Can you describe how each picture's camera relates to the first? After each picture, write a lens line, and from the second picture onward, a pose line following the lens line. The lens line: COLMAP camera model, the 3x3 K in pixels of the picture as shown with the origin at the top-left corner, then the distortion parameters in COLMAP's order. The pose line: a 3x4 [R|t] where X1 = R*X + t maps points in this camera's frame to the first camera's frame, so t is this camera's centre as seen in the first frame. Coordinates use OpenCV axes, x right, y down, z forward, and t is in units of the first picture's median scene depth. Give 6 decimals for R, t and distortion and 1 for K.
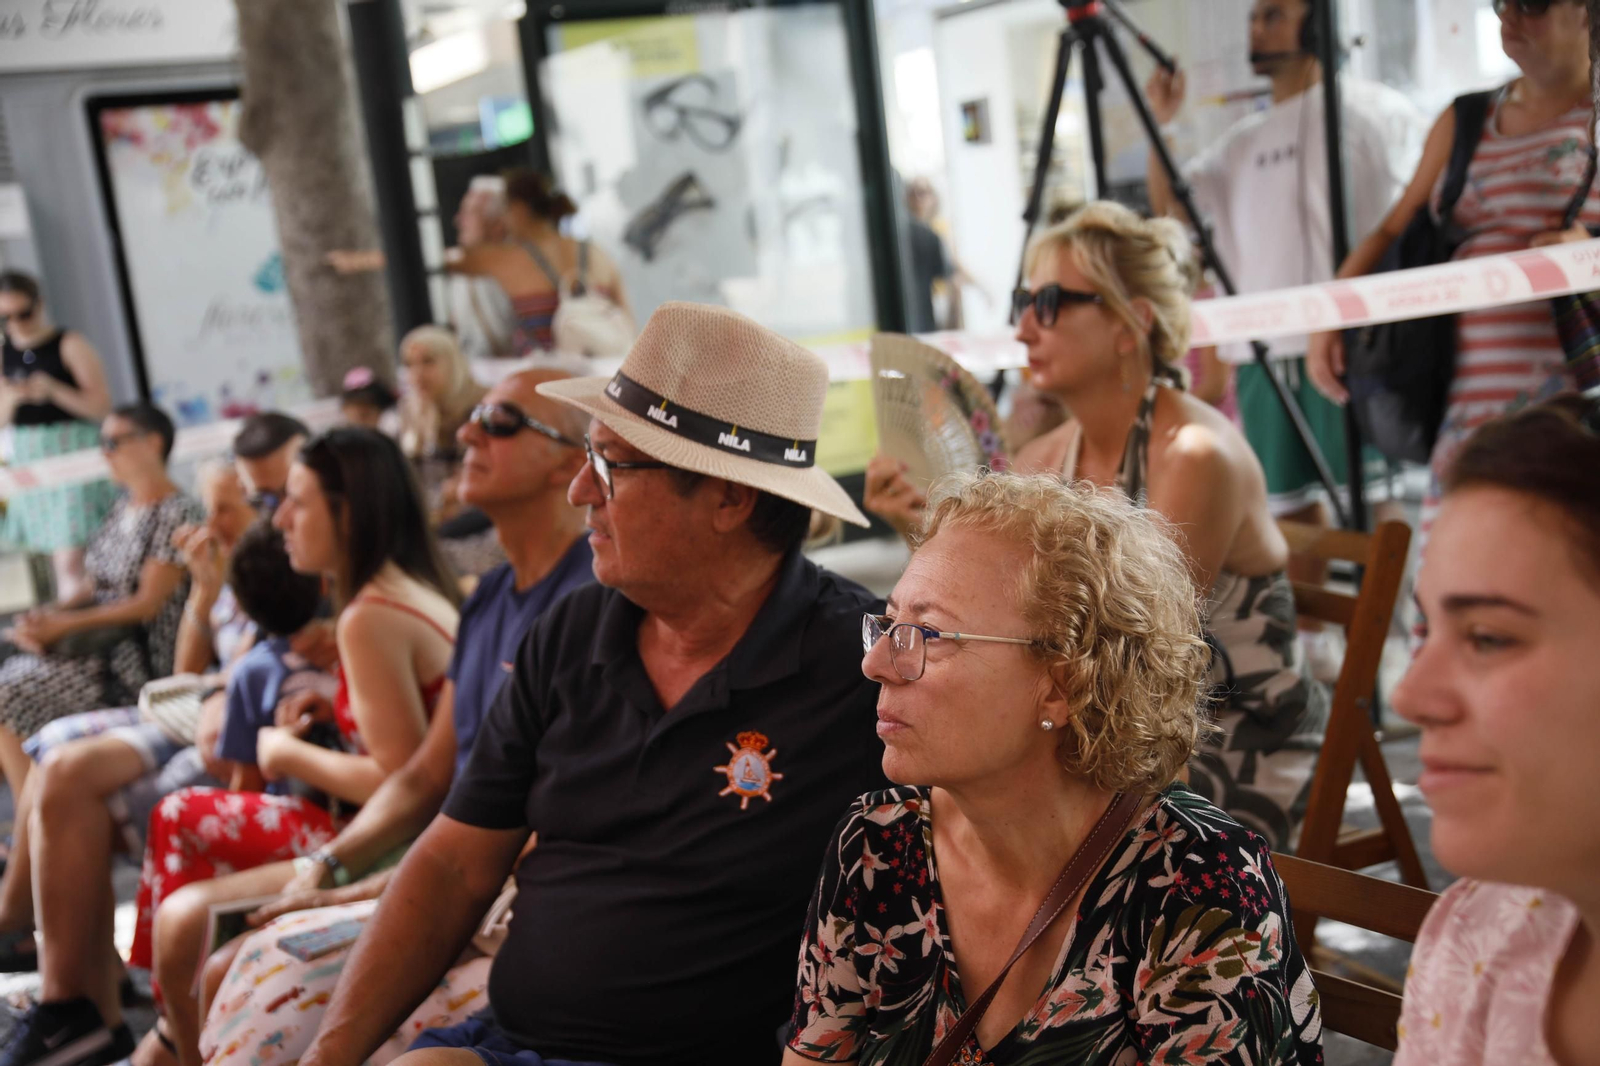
lens RADIAL K [[2207.7, 0, 801.3], [0, 2207.7, 531.3], [0, 0, 1]] dist [0.213175, 0.000000]
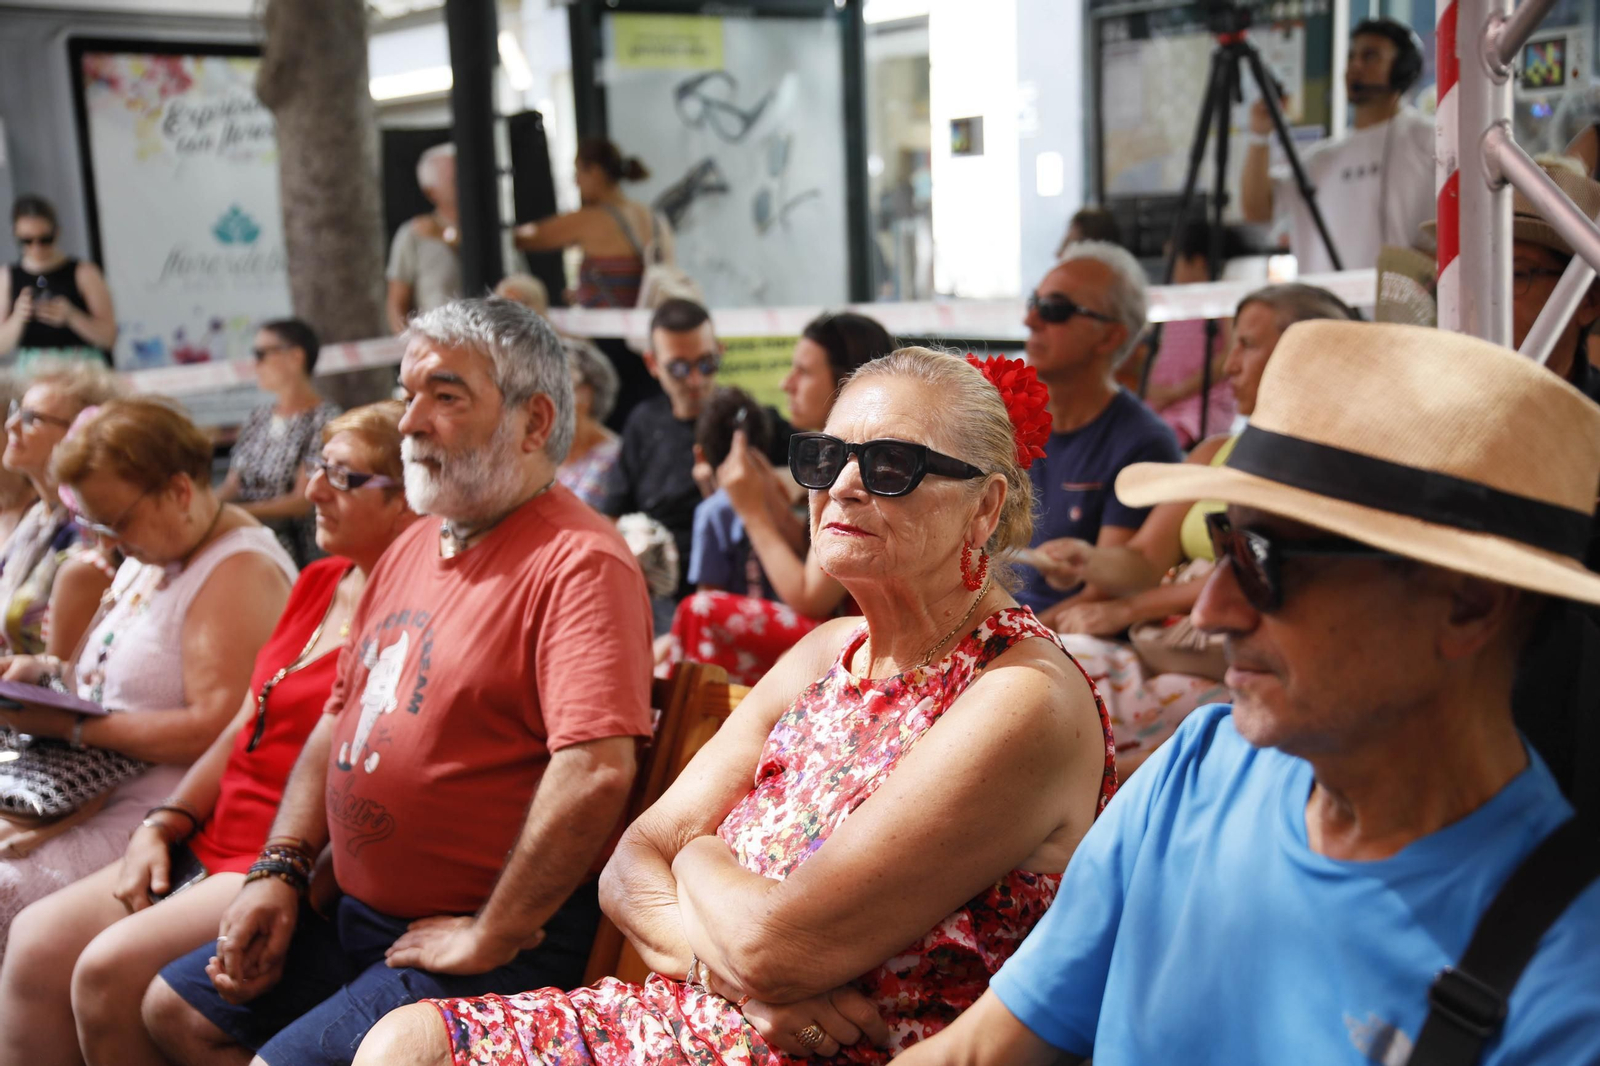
lens RADIAL K [[2207.7, 0, 804.6], [0, 2207.7, 536.3], [0, 0, 1]] dist [0.213175, 0.000000]
pose [[0.978054, 0.054000, 0.201234, -0.204140], [-0.049610, 0.998409, -0.026799, 0.049650], [-0.202361, 0.016228, 0.979177, -0.080405]]
